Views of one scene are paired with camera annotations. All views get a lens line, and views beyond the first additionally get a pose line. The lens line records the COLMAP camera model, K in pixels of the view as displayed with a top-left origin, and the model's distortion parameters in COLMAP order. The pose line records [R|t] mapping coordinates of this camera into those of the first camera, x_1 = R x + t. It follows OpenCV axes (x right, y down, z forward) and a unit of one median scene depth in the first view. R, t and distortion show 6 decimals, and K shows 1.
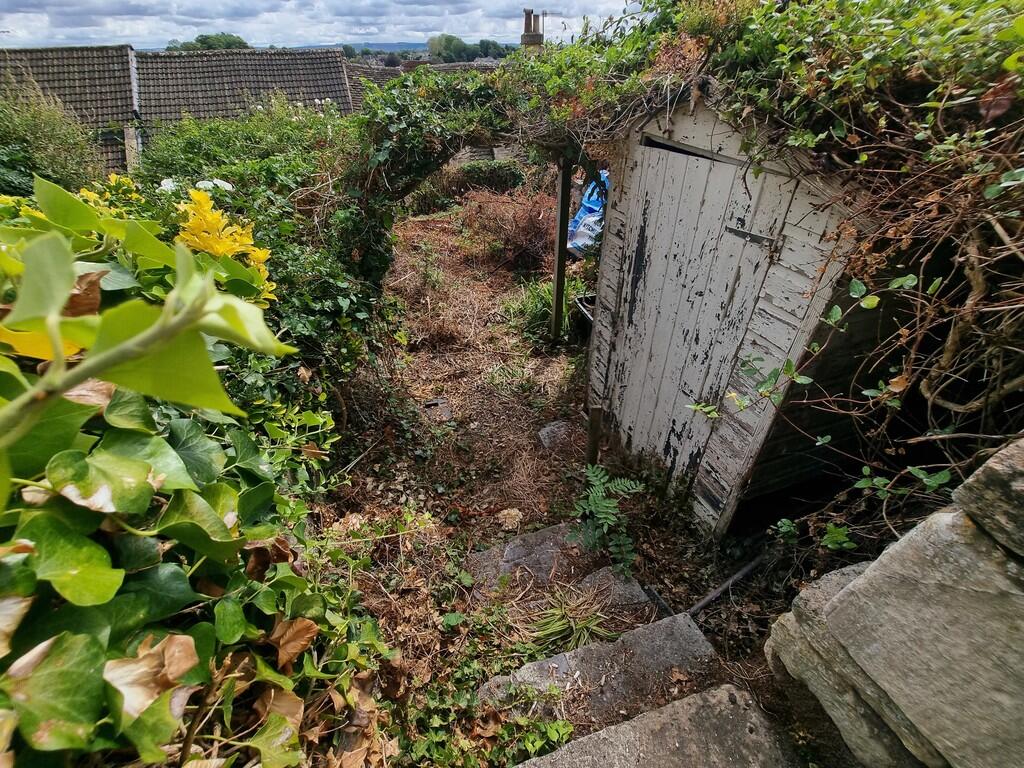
lens RADIAL K [[446.9, 0, 512.0], [0, 446.9, 384.0], [0, 0, 1]] dist [0.042827, 0.000158]
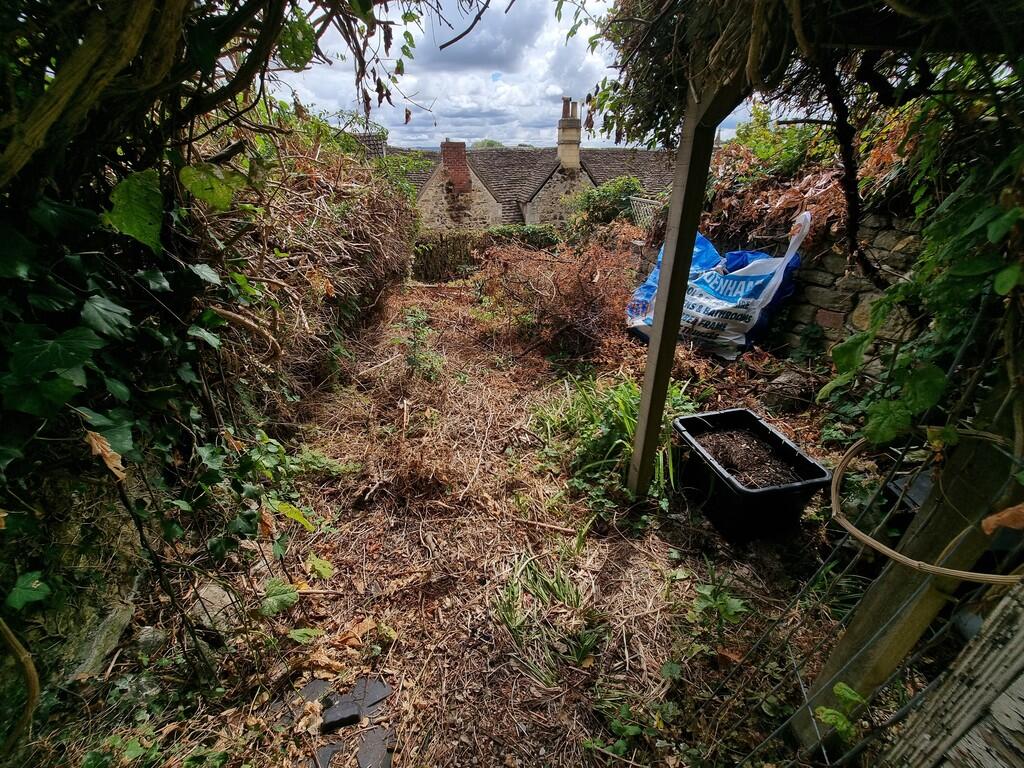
lens RADIAL K [[415.5, 0, 512.0], [0, 415.5, 384.0], [0, 0, 1]] dist [-0.001649, -0.000015]
pose [[0.997679, 0.038270, -0.056322, -0.020111], [-0.046179, 0.988117, -0.146600, -0.132915], [0.050043, 0.148860, 0.987591, 0.439548]]
